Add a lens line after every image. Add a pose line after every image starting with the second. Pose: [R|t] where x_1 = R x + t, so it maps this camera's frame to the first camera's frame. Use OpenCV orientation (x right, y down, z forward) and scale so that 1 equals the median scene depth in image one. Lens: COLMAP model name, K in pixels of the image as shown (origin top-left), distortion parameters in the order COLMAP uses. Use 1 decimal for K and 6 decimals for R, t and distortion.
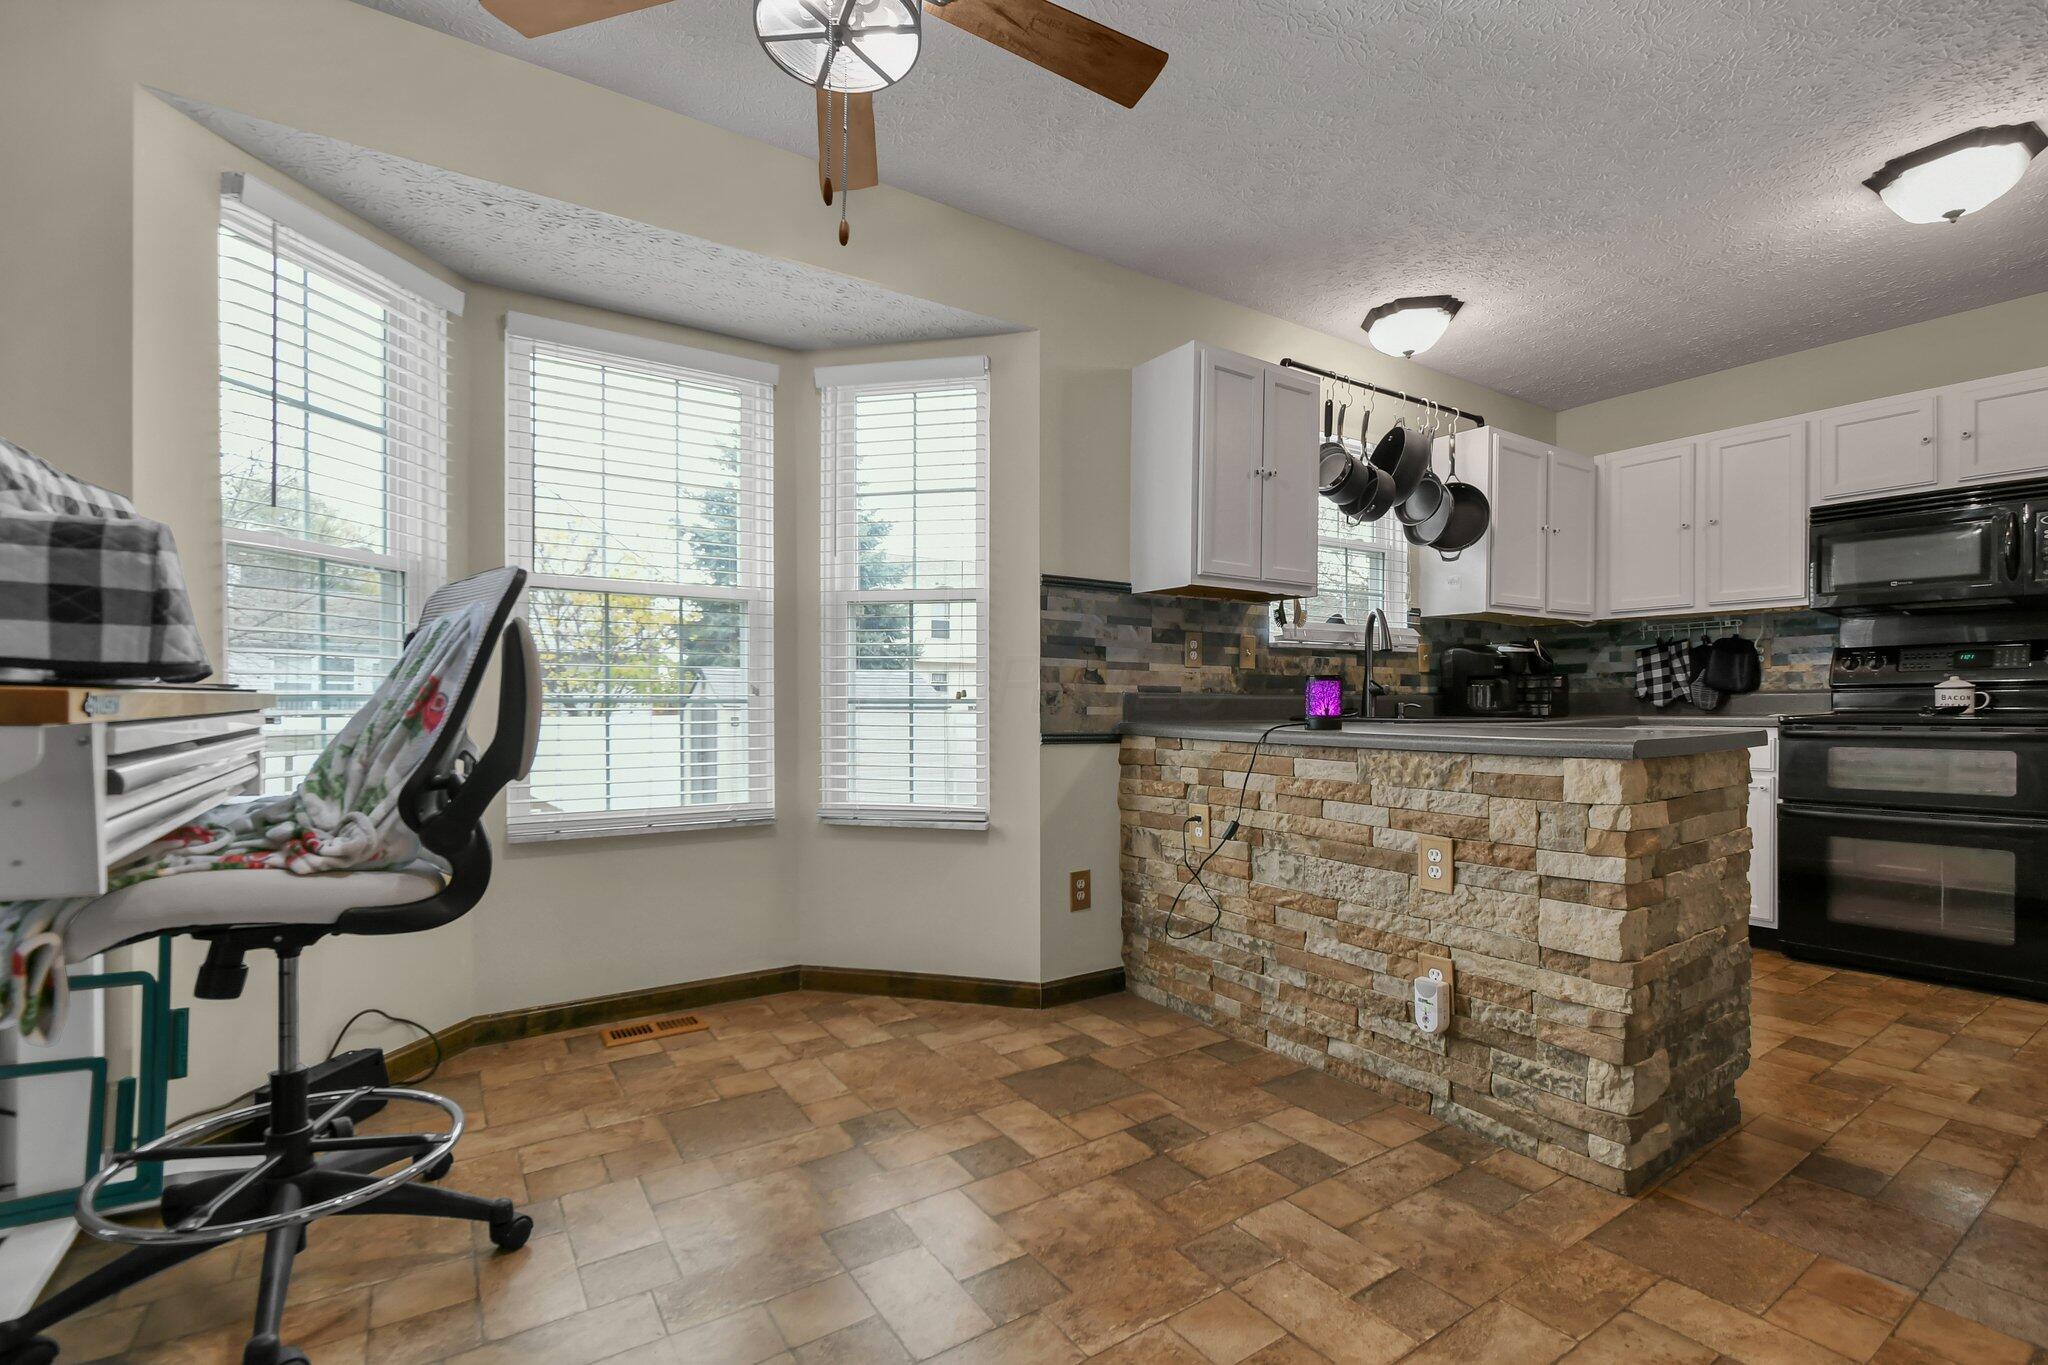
lens RADIAL K [[918.2, 0, 1031.9], [0, 918.2, 693.8], [0, 0, 1]] dist [0.008813, -0.007592]
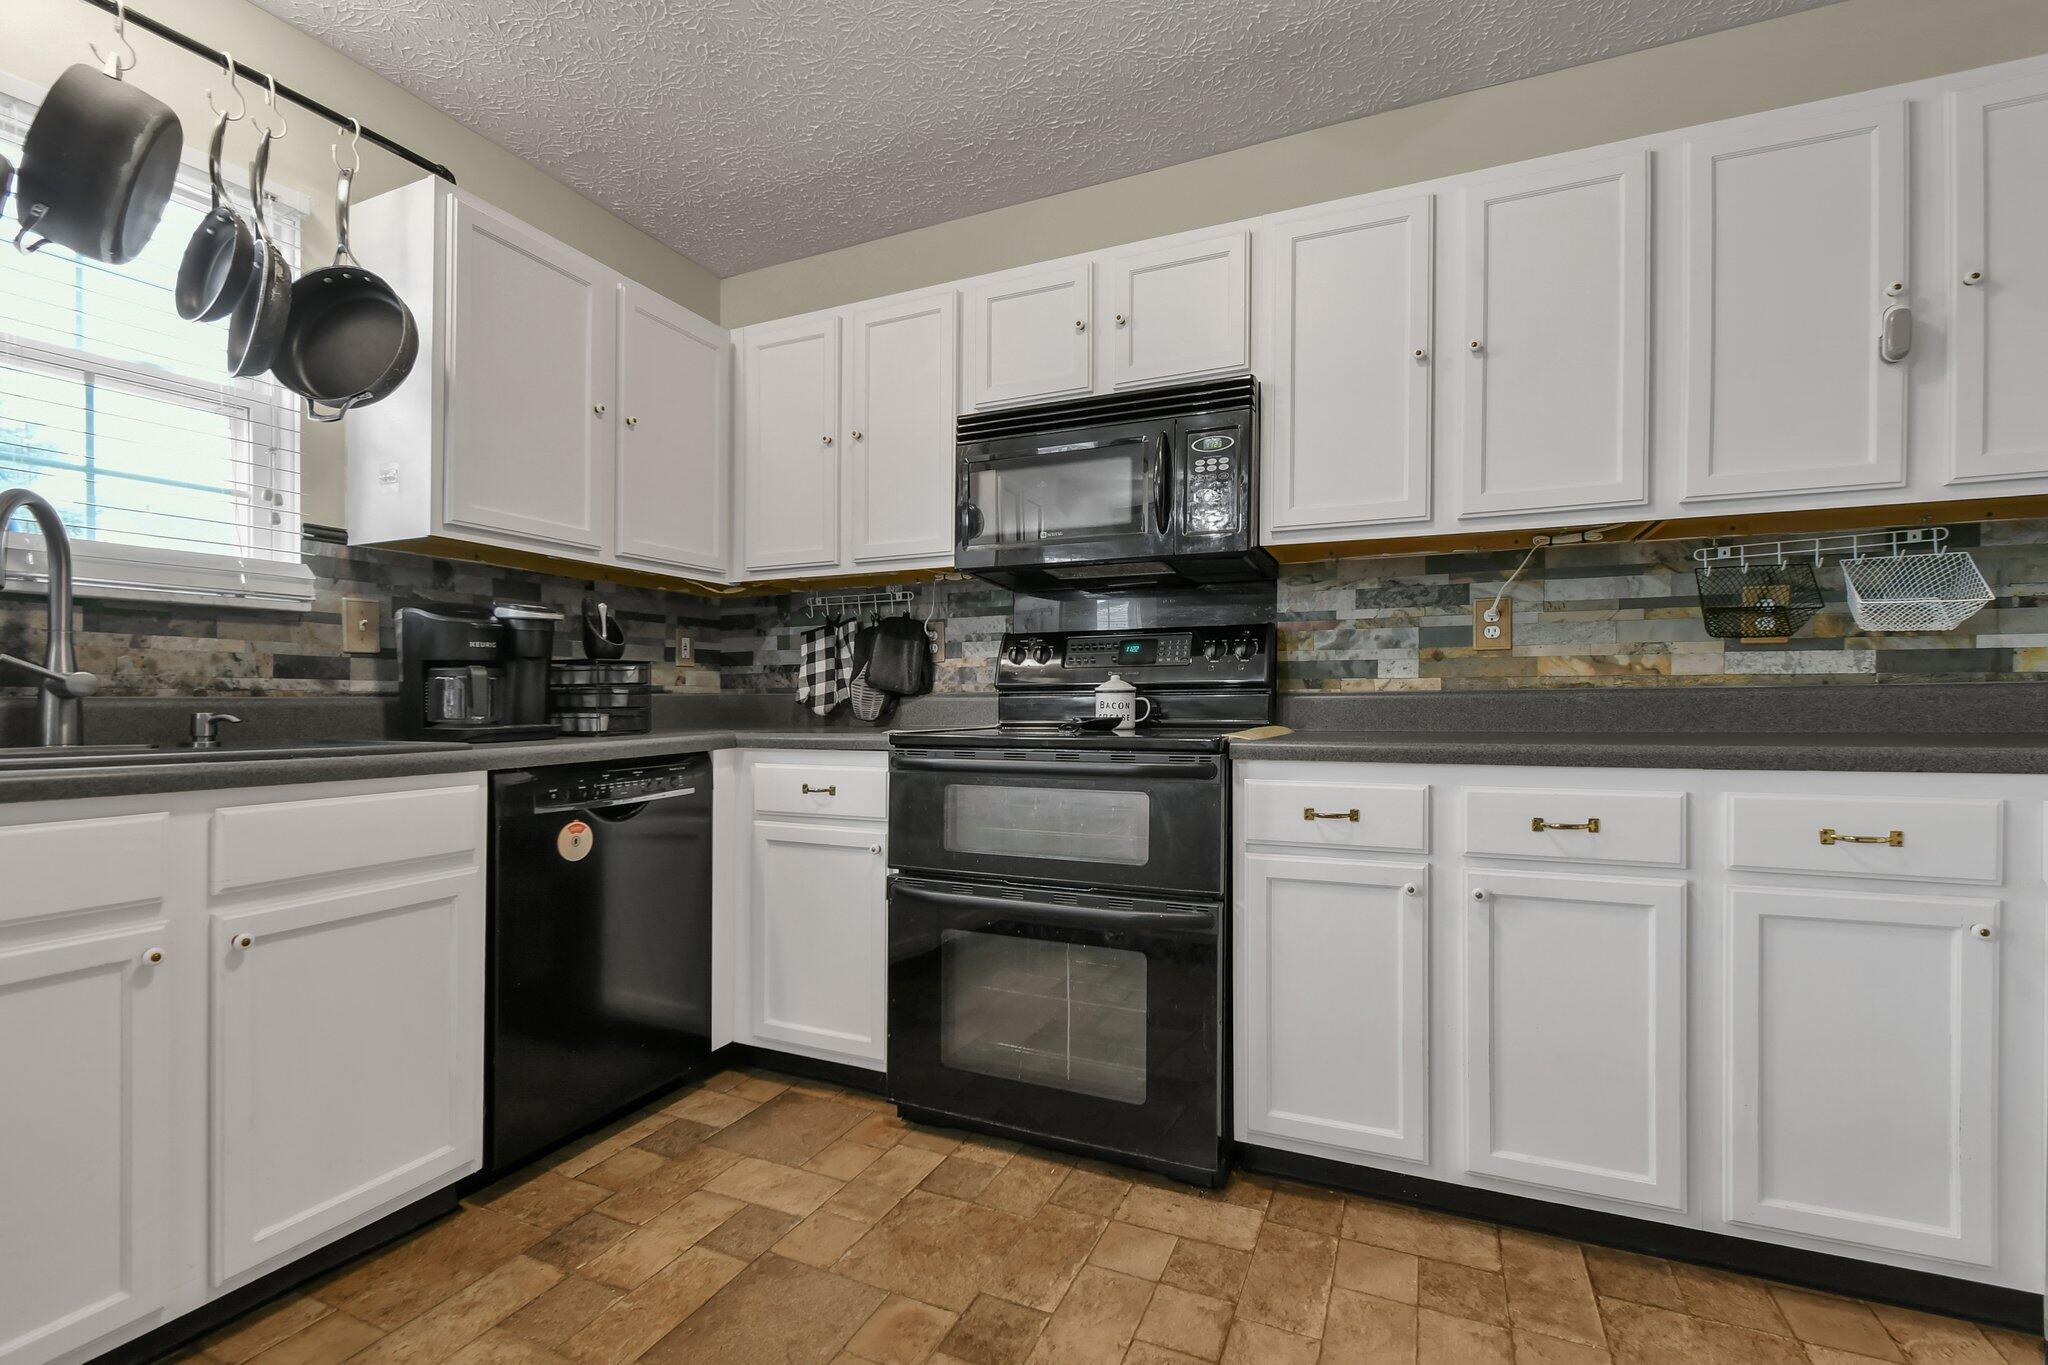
lens RADIAL K [[918.2, 0, 1014.4], [0, 918.2, 701.7], [0, 0, 1]] dist [0.008813, -0.007592]
pose [[0.855585, 0.003168, 0.517652, 0.488463], [-0.008266, 0.999937, 0.007544, -0.002756], [-0.517596, -0.010733, 0.855558, 0.371638]]
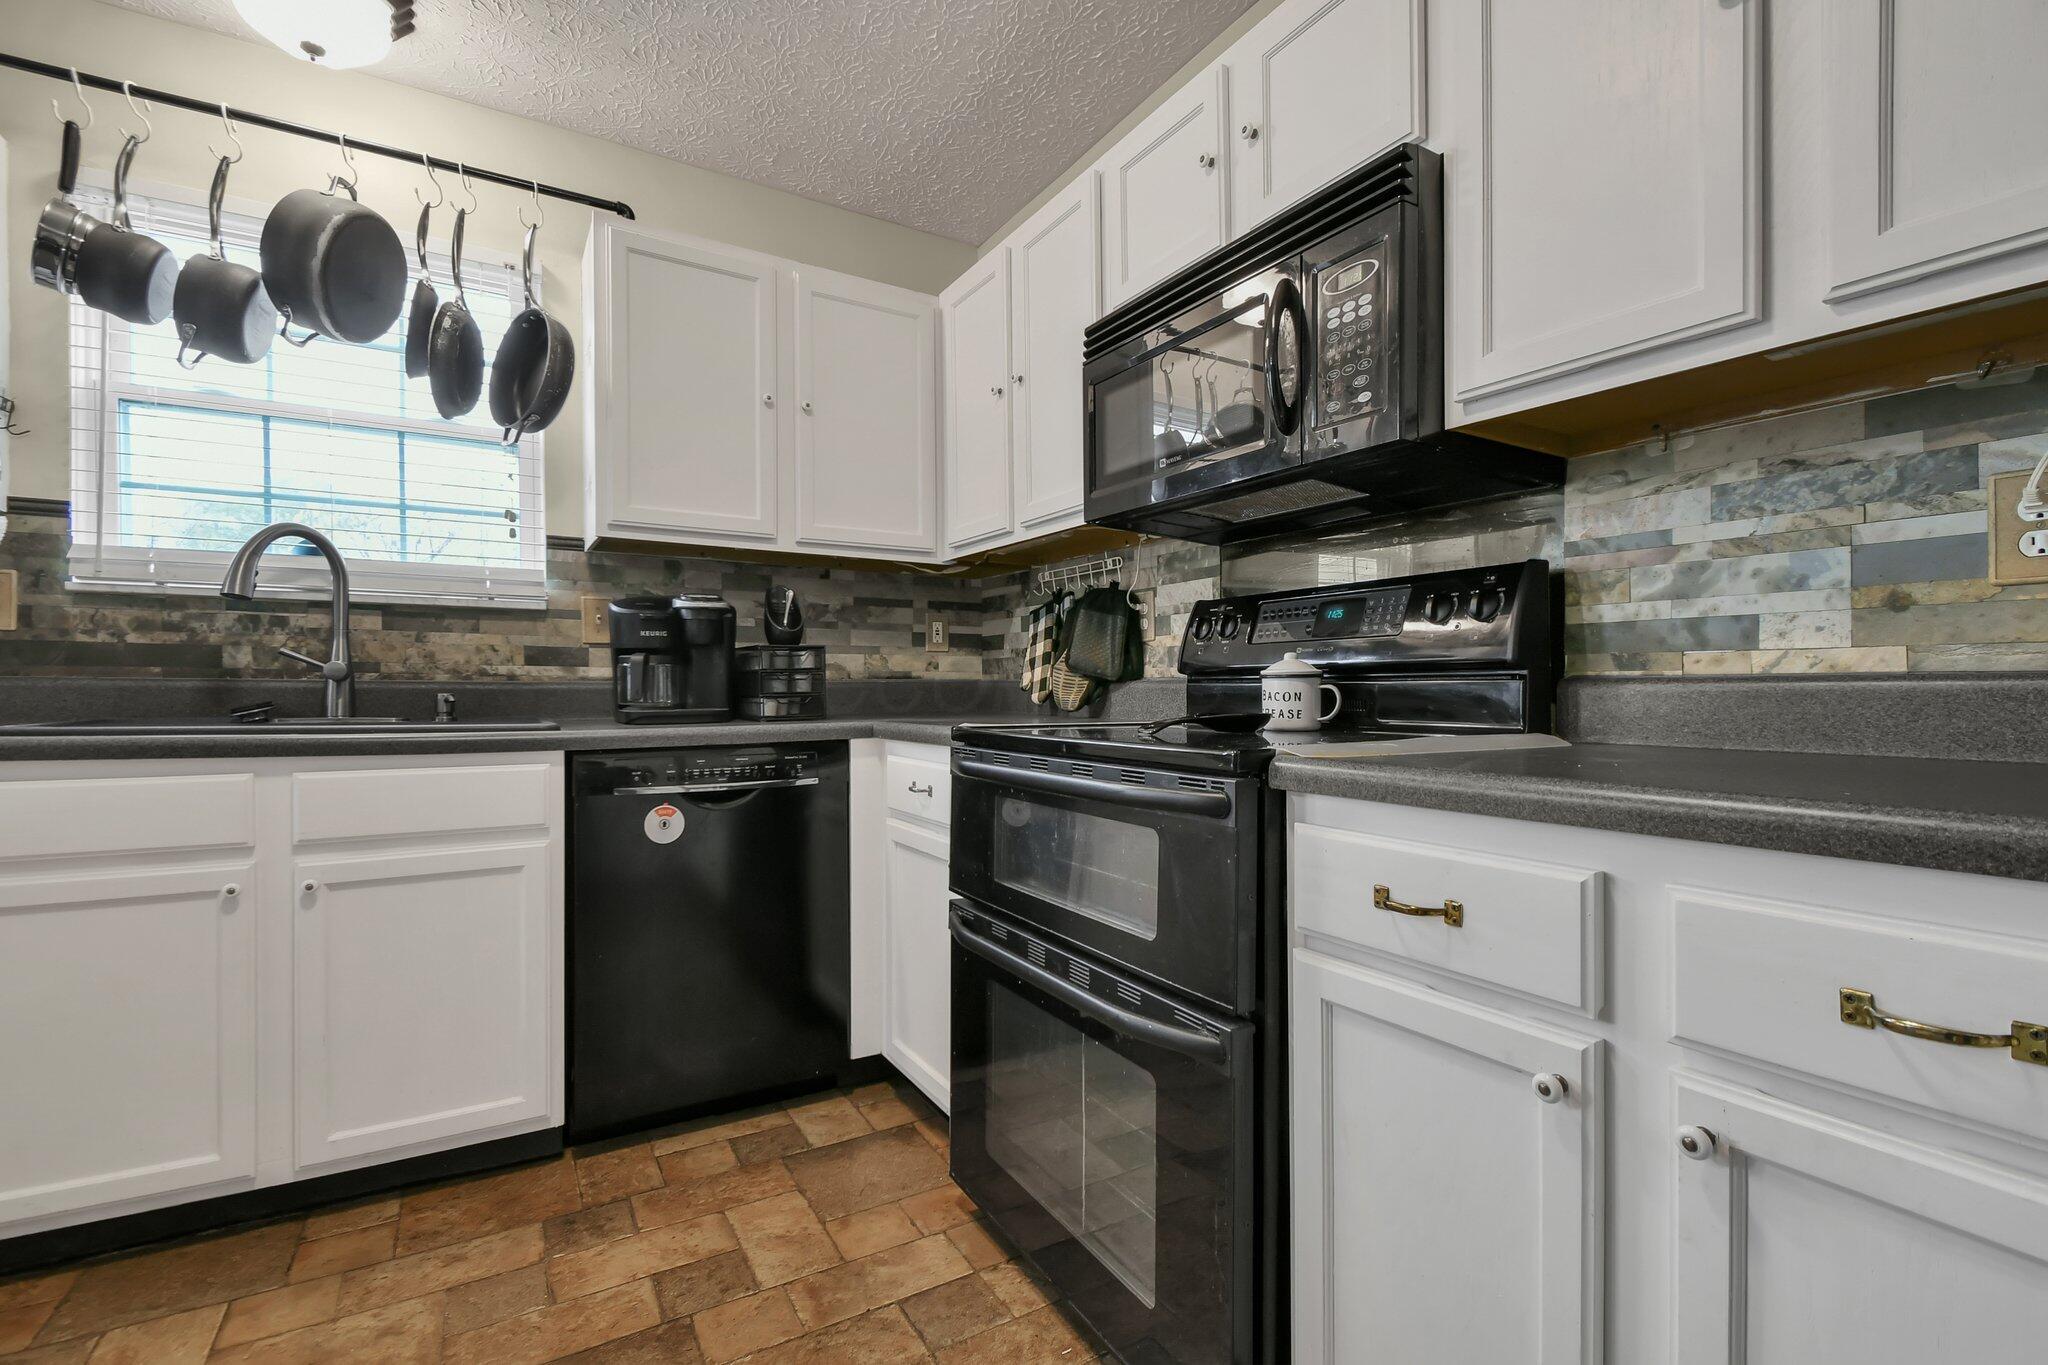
lens RADIAL K [[918.2, 0, 994.9], [0, 918.2, 678.7], [0, 0, 1]] dist [0.008813, -0.007592]
pose [[0.997455, 0.009524, -0.070661, 0.752720], [-0.009432, 0.999954, 0.001628, -0.003697], [0.070673, -0.000958, 0.997499, 0.427956]]
